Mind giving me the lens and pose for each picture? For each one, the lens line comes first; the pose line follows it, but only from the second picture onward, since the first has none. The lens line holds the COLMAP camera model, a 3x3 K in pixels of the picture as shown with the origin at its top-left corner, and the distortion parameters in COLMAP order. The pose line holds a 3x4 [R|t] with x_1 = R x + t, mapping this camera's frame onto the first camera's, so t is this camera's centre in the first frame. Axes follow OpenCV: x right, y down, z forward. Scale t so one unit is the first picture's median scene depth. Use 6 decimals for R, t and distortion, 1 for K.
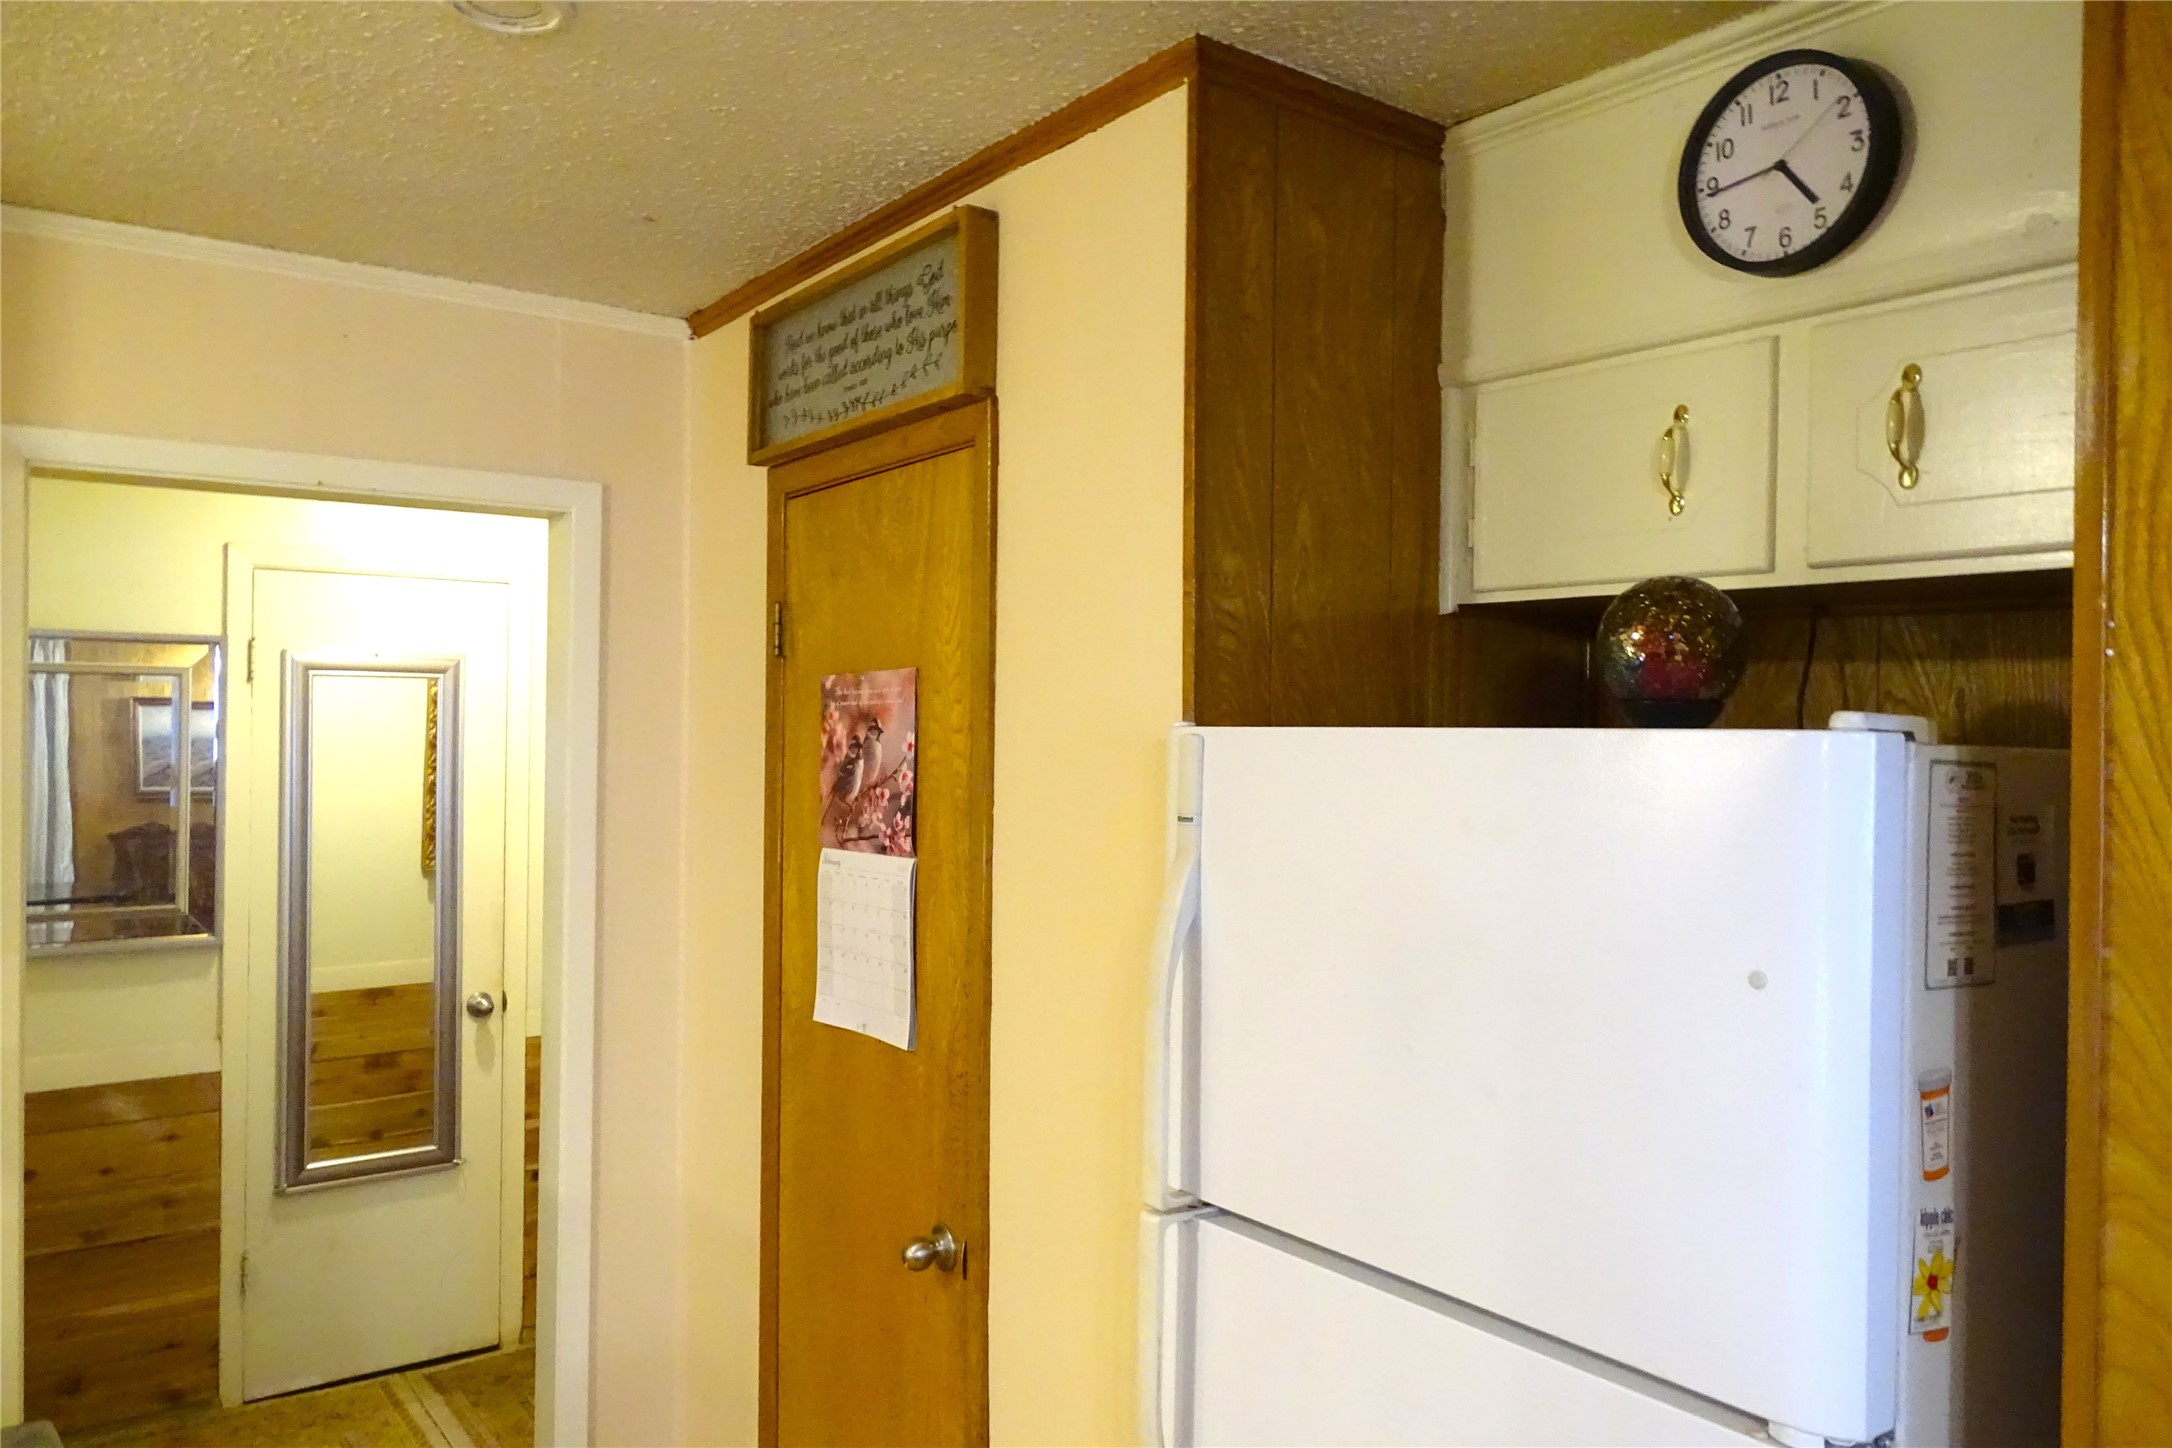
lens RADIAL K [[1563.8, 0, 1086.0], [0, 1563.8, 724.0], [0, 0, 1]] dist [0.000843, -0.002694]
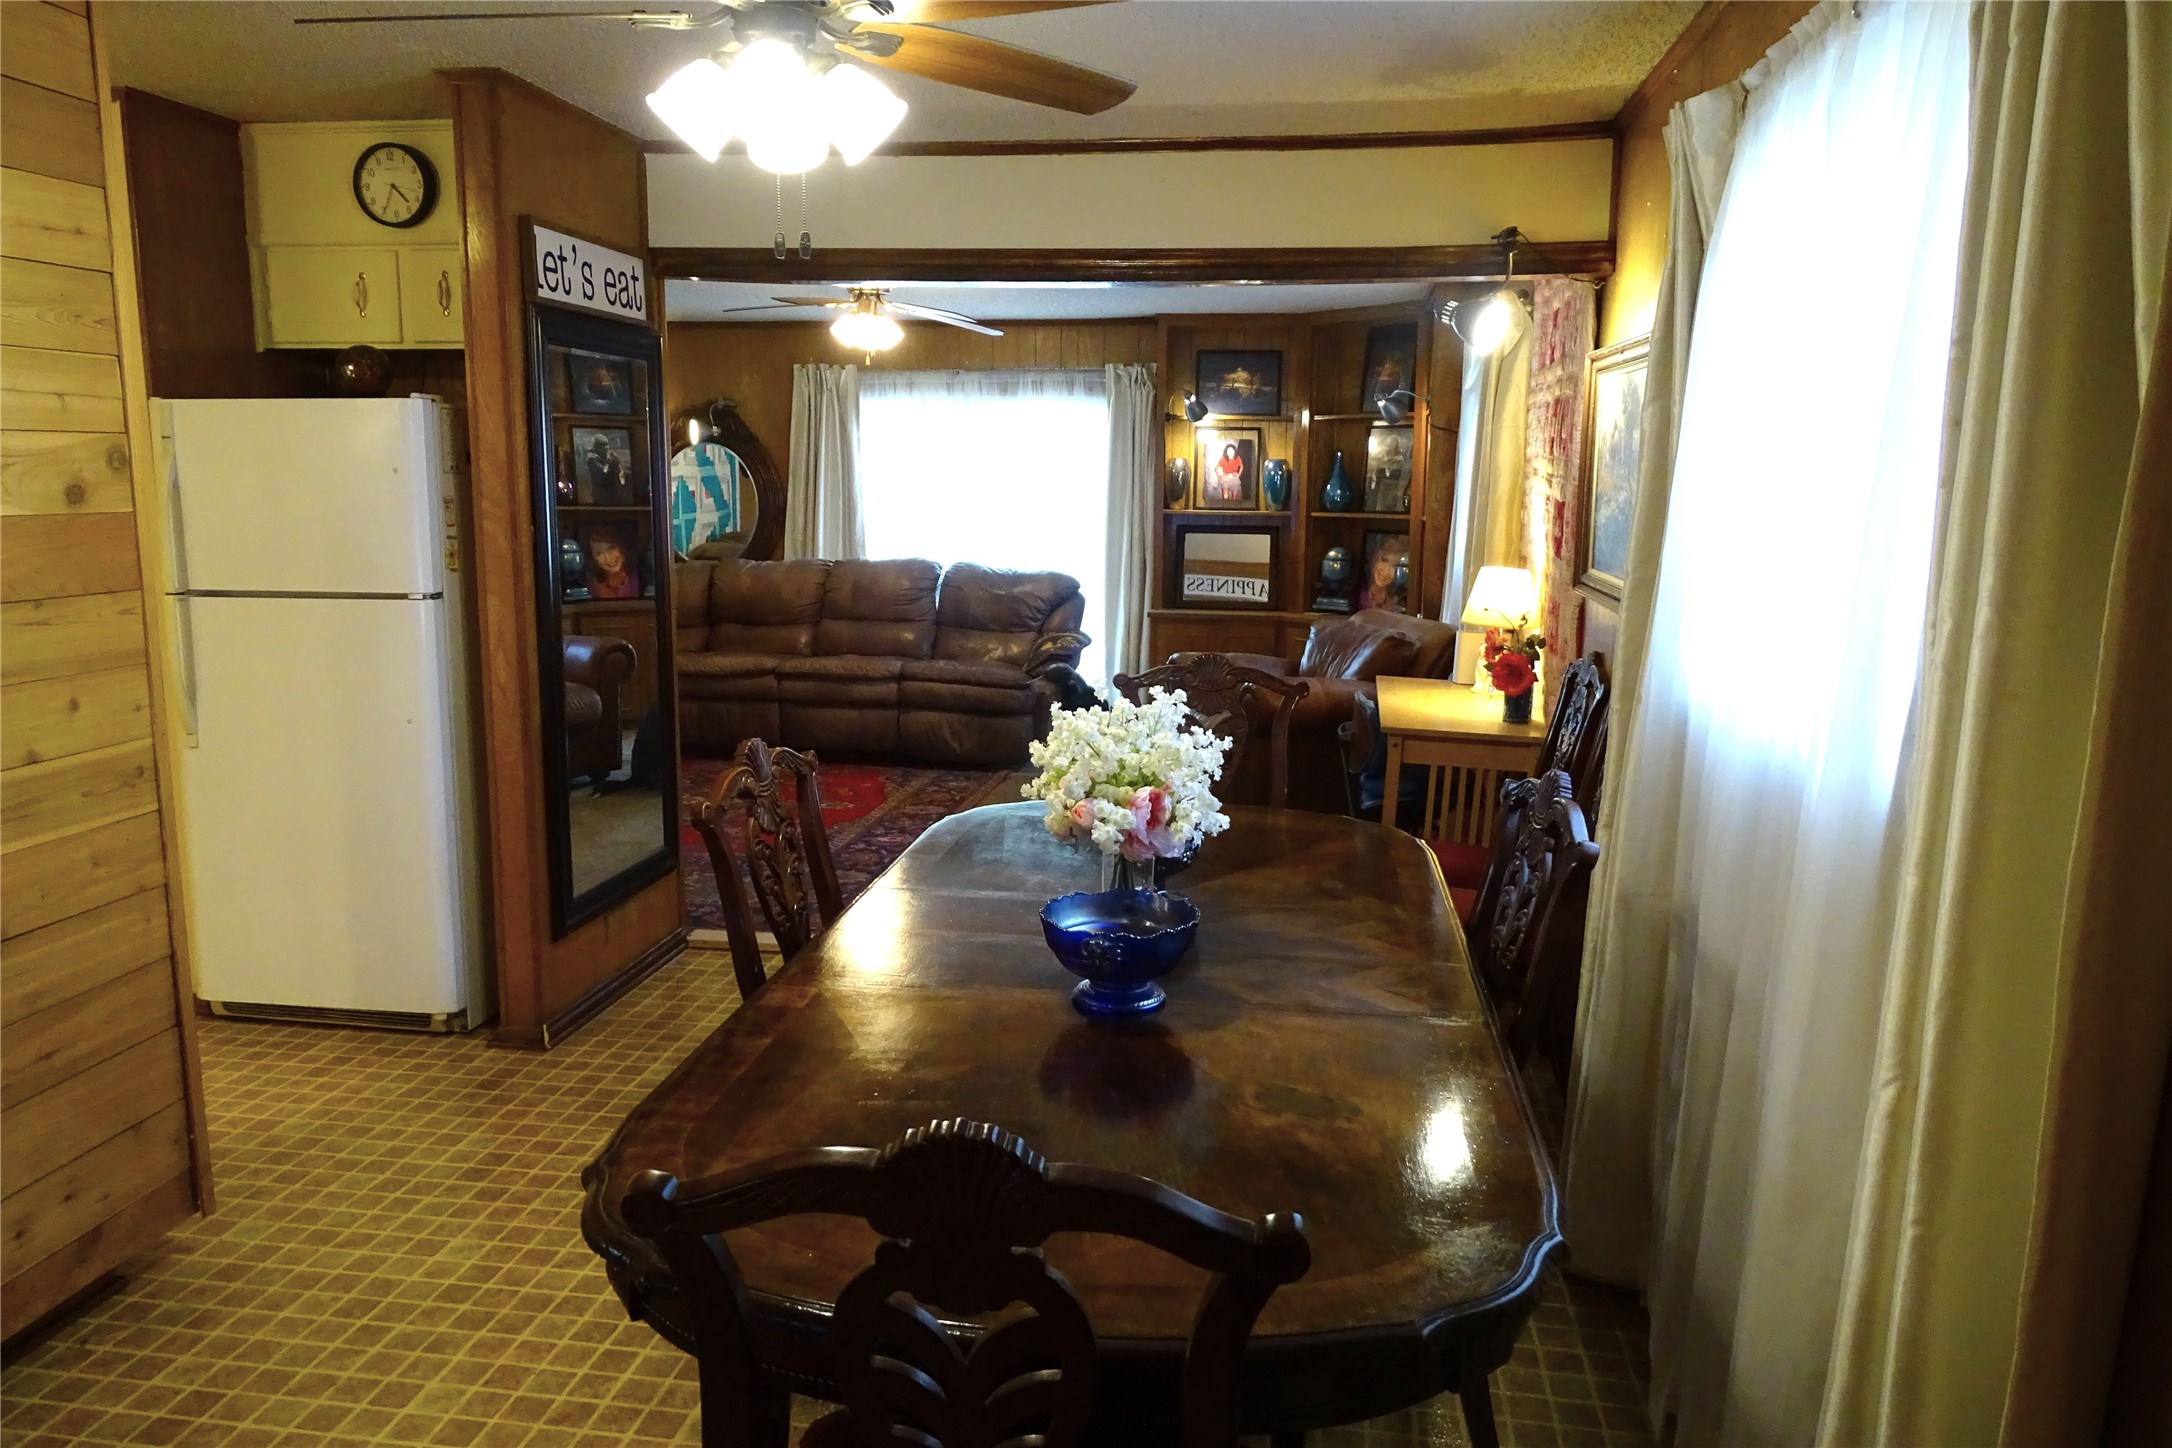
lens RADIAL K [[1655.4, 0, 1089.0], [0, 1655.4, 699.6], [0, 0, 1]] dist [0.035265, -0.001493]
pose [[0.732692, -0.110705, 0.671496, -0.671671], [0.007958, 0.988007, 0.154204, 0.072202], [-0.680514, -0.107640, 0.724786, -1.900853]]
